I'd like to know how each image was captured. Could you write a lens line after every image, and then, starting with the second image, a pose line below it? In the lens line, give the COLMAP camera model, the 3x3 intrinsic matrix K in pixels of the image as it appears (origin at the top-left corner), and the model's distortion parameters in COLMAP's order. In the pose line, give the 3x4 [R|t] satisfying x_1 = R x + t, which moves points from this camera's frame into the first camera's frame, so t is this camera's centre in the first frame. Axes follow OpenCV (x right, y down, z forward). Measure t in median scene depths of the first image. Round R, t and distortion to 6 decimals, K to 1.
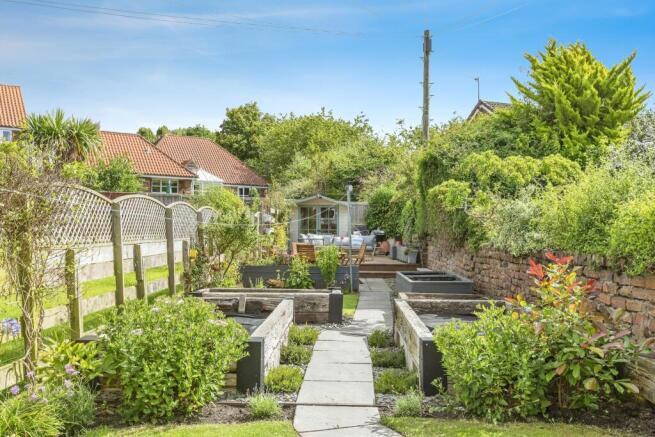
lens RADIAL K [[621.7, 0, 327.1], [0, 621.7, 220.8], [0, 0, 1]] dist [-0.013964, 0.000000]
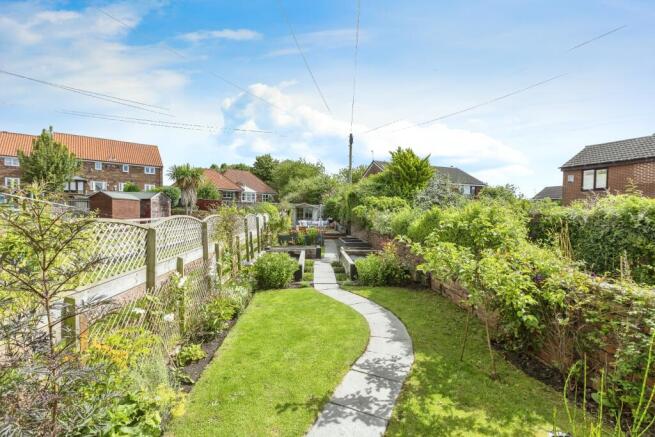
lens RADIAL K [[293.0, 0, 327.7], [0, 293.0, 214.8], [0, 0, 1]] dist [0.001808, -0.000290]
pose [[0.996321, 0.002661, 0.085655, -0.044867], [-0.004425, 0.999782, 0.020414, -0.044038], [-0.085582, -0.020718, 0.996116, -0.233135]]
